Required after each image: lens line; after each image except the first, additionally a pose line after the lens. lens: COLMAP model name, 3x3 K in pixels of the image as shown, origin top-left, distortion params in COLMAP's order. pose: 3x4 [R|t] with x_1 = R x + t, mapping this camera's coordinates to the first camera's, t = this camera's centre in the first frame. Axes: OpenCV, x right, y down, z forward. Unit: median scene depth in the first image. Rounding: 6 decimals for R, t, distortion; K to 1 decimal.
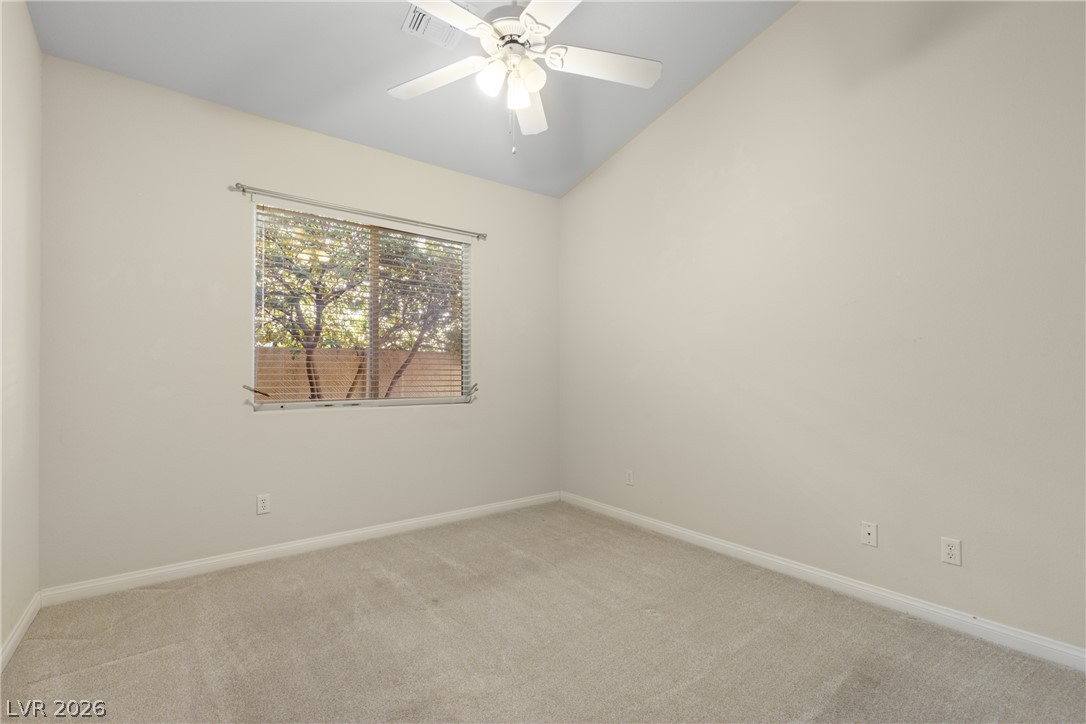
lens RADIAL K [[489.4, 0, 545.1], [0, 489.4, 365.3], [0, 0, 1]] dist [0.016045, 0.000023]
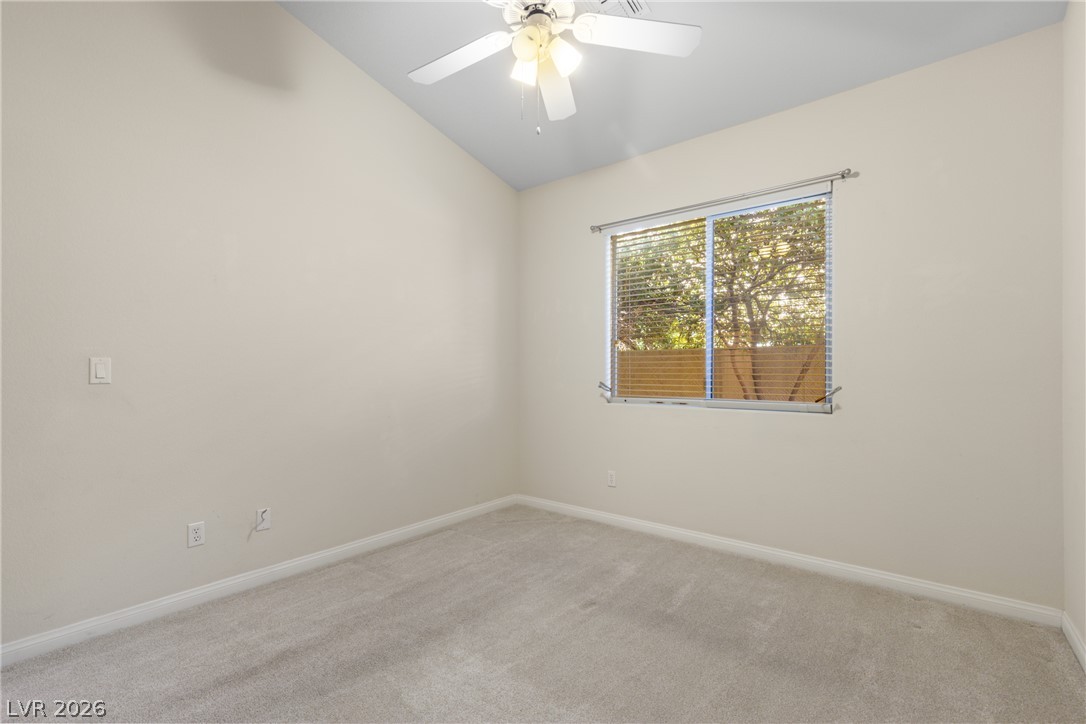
lens RADIAL K [[489.4, 0, 552.4], [0, 489.4, 368.1], [0, 0, 1]] dist [0.016045, 0.000023]
pose [[0.248294, -0.011255, -0.968619, 0.534446], [0.014266, 0.999867, -0.007961, 0.012275], [0.968580, -0.011842, 0.248422, 0.514400]]
